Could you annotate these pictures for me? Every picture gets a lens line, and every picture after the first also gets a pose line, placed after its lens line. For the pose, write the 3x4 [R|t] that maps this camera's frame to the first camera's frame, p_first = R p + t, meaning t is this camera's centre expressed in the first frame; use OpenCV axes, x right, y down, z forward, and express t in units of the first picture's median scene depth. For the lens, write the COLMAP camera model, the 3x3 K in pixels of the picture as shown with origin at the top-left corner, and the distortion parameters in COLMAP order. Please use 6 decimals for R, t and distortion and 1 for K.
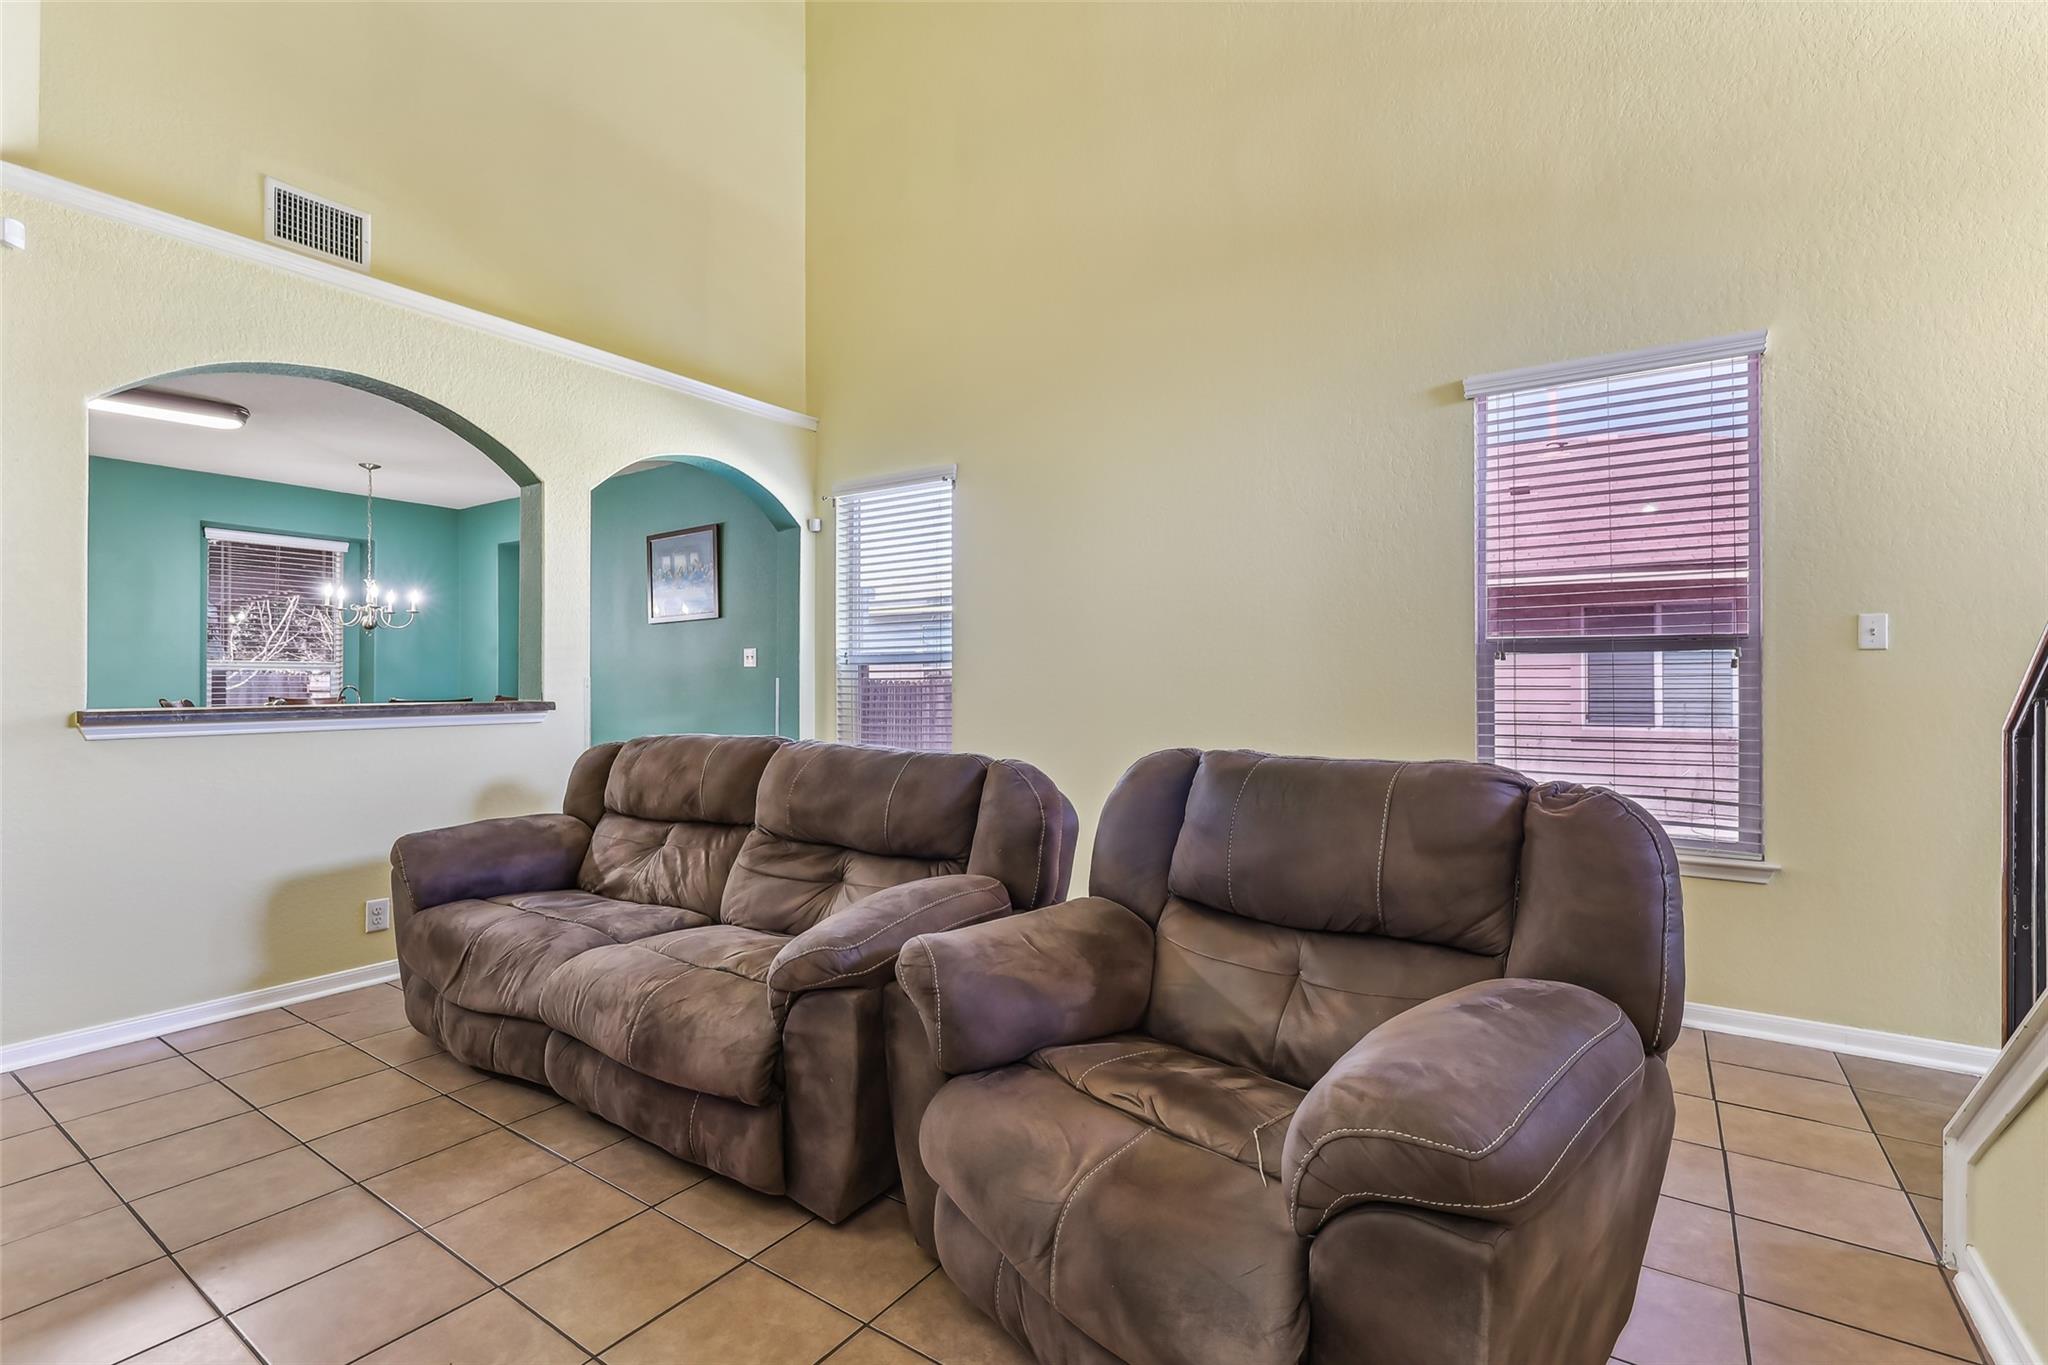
lens RADIAL K [[921.2, 0, 1023.1], [0, 921.2, 681.2], [0, 0, 1]] dist [-0.003096, 0.001878]
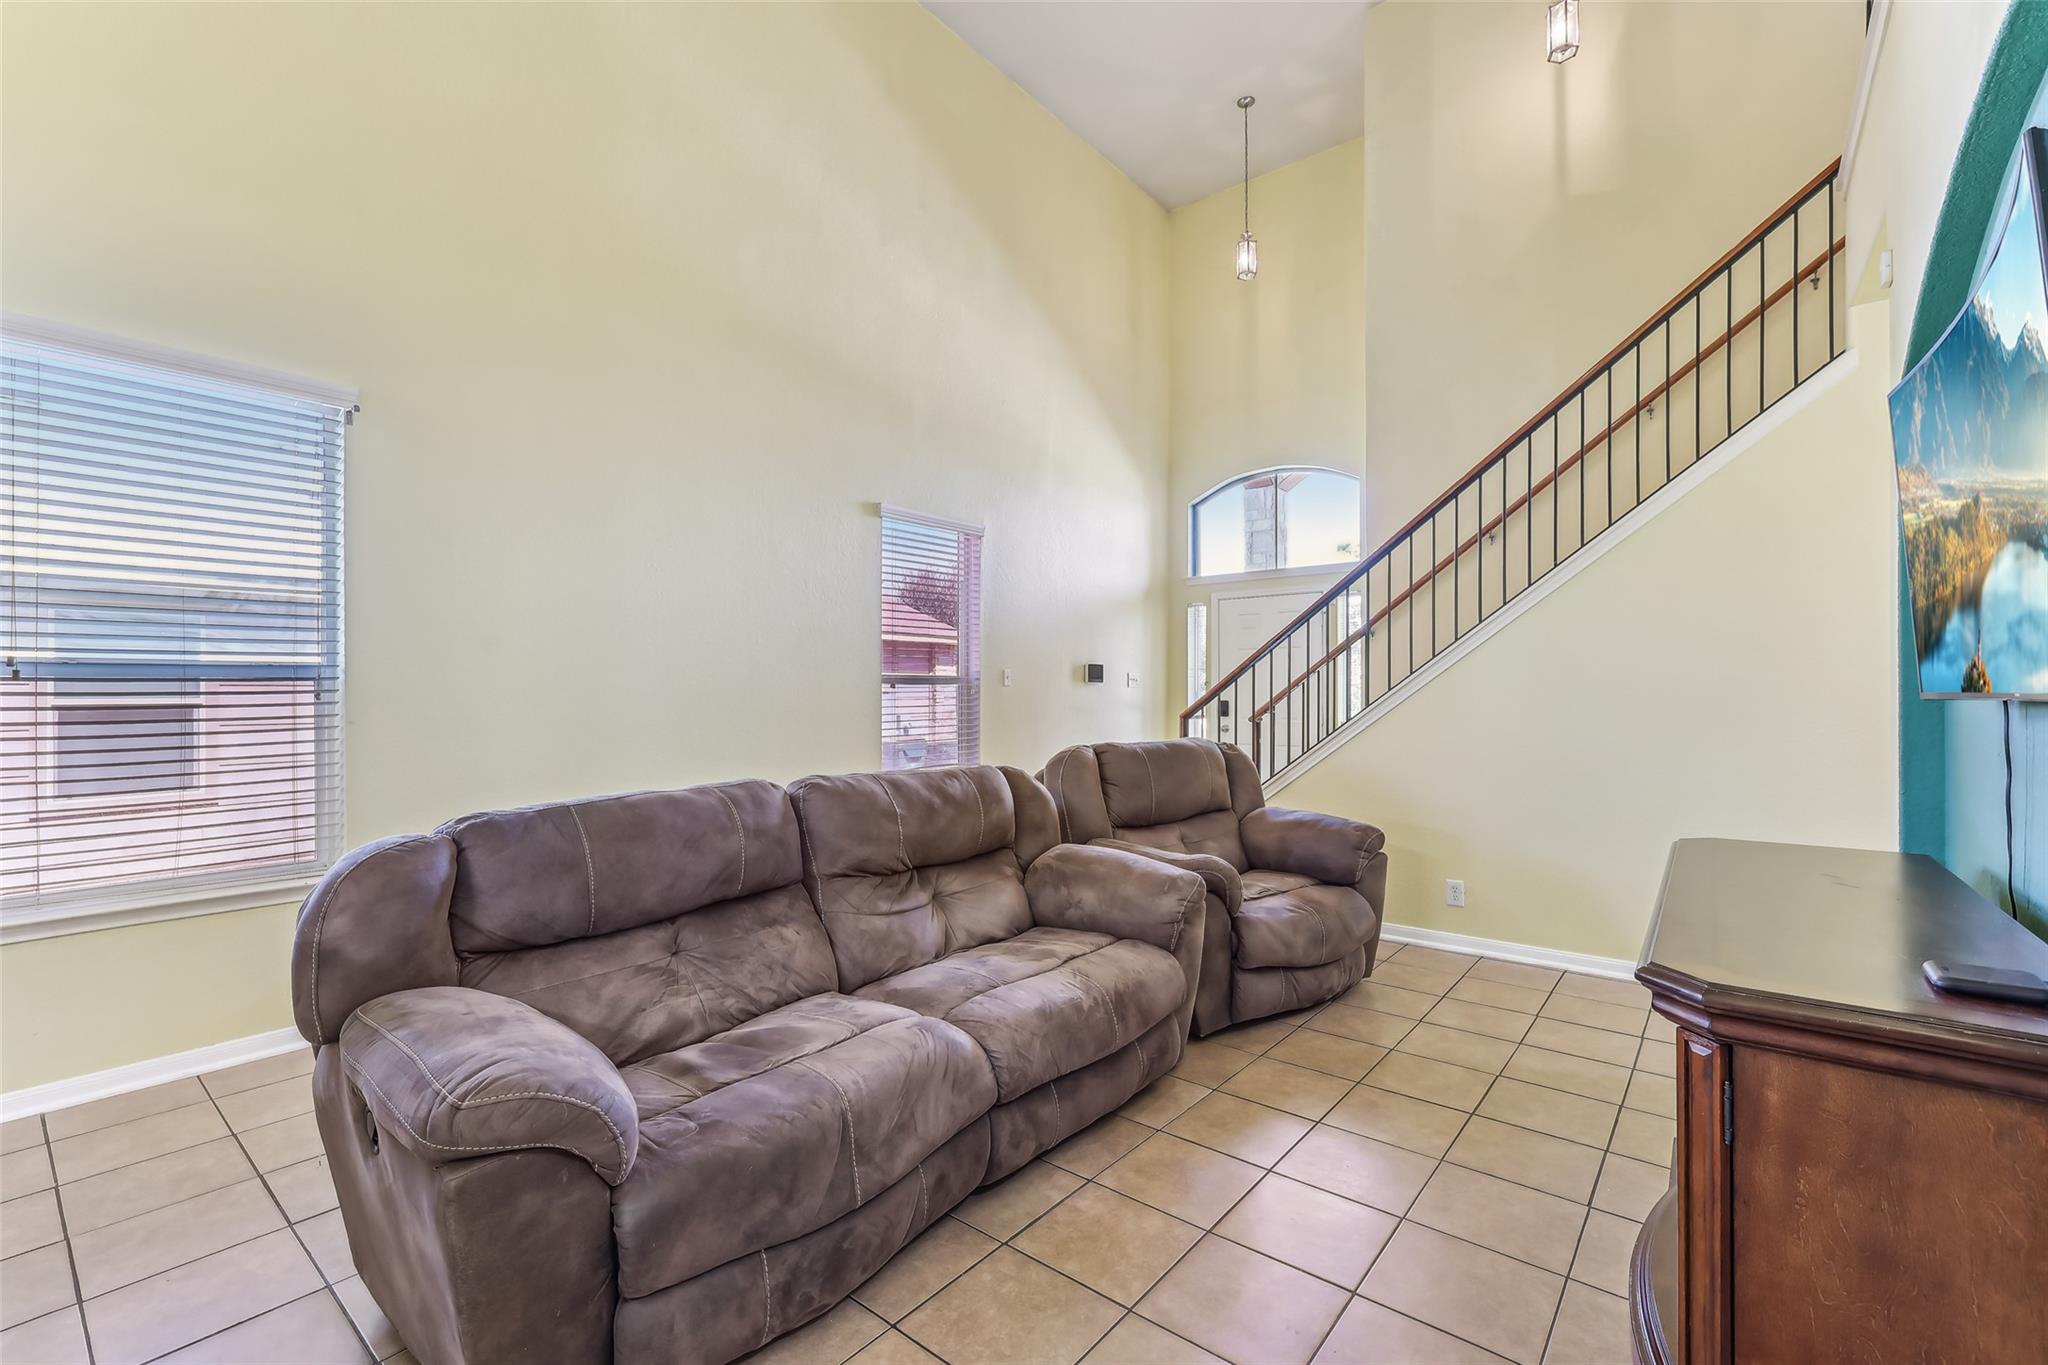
lens RADIAL K [[881.6, 0, 1025.6], [0, 881.6, 687.1], [0, 0, 1]] dist [-0.001210, 0.000210]
pose [[0.090417, 0.005429, 0.995889, -1.441920], [0.002527, 0.999981, -0.005681, -0.021052], [-0.995901, 0.003030, 0.090401, 0.955163]]
